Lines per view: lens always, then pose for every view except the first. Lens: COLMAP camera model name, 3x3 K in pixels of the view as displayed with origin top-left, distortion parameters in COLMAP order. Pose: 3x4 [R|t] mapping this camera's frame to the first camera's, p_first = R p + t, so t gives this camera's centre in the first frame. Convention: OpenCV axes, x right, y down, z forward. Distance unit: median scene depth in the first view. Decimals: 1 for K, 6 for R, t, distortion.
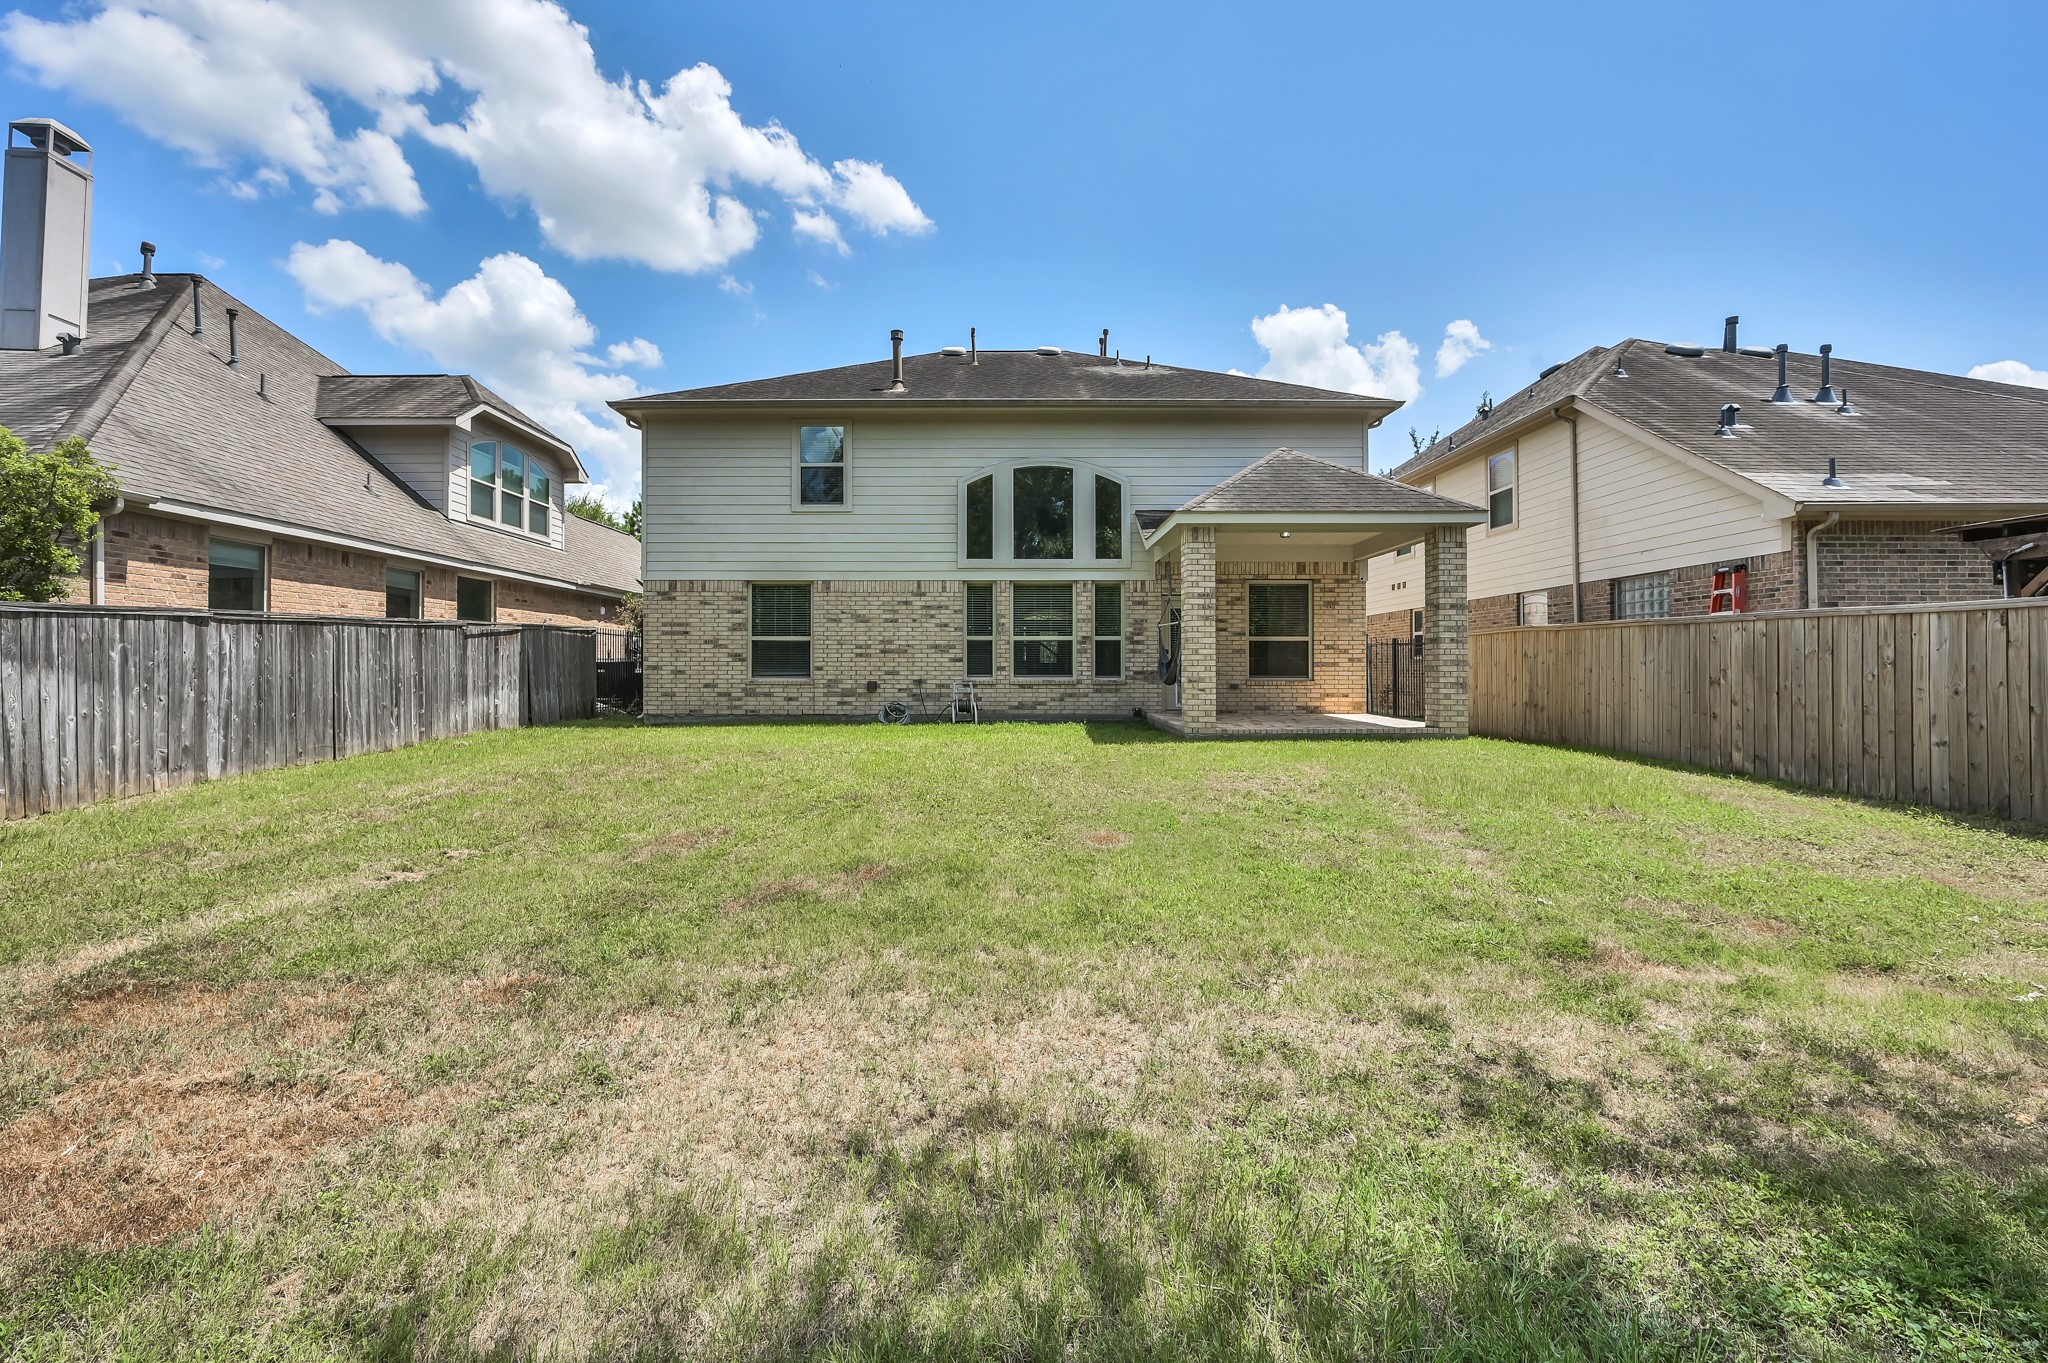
lens RADIAL K [[844.1, 0, 1027.4], [0, 844.1, 668.9], [0, 0, 1]] dist [-0.003143, -0.000449]
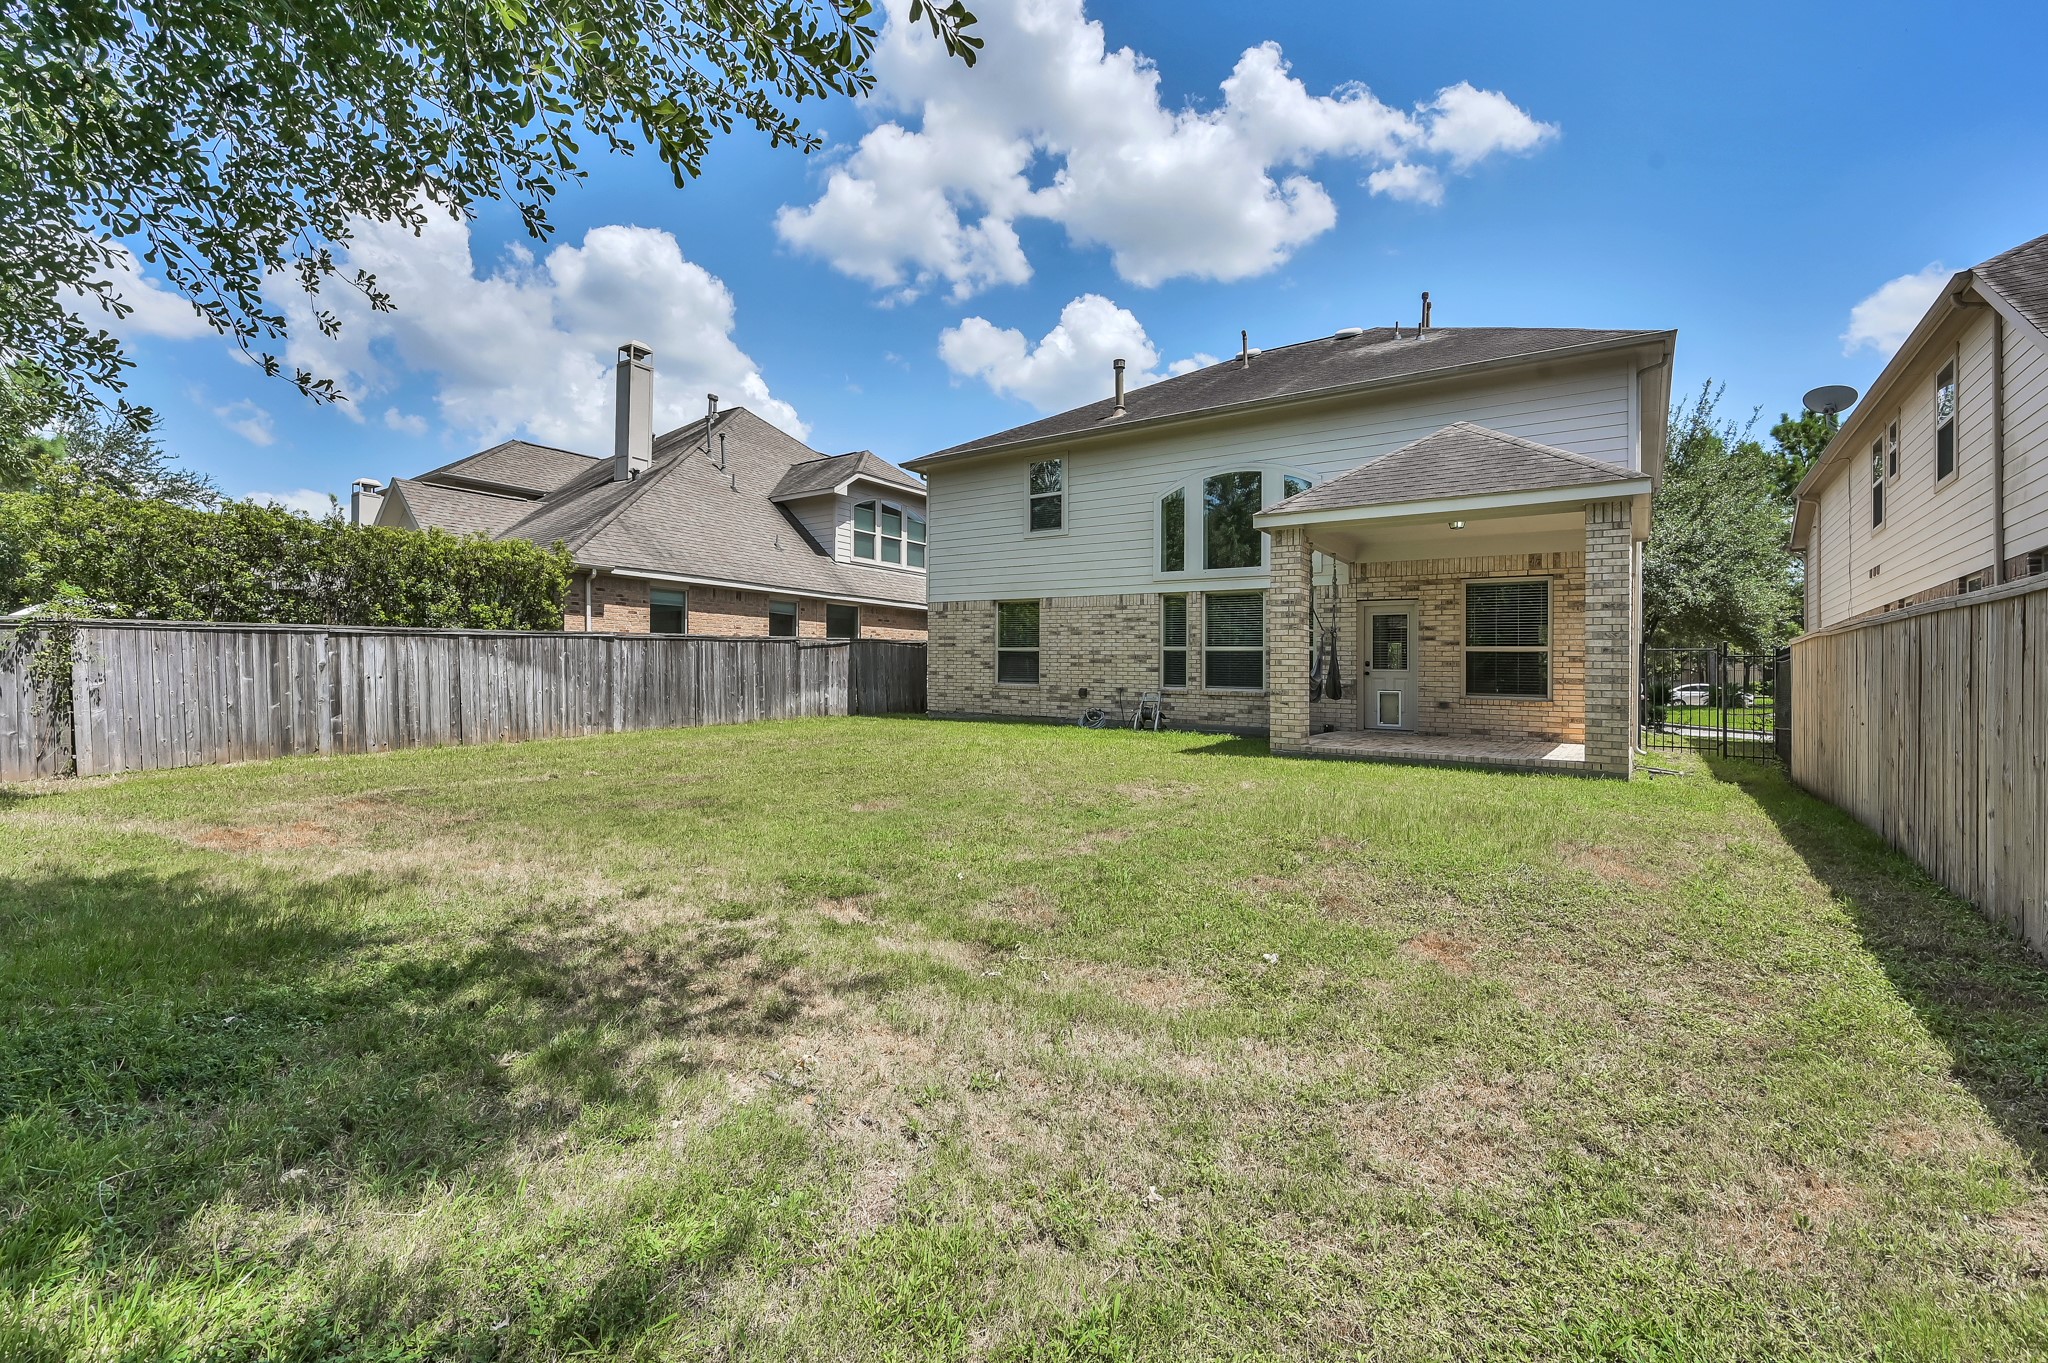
lens RADIAL K [[904.1, 0, 1019.0], [0, 904.1, 686.6], [0, 0, 1]] dist [0.001881, -0.000079]
pose [[0.801193, 0.023389, -0.597949, 0.451322], [-0.020734, 0.999721, 0.011323, 0.000886], [0.598047, 0.003326, 0.801454, 0.010328]]
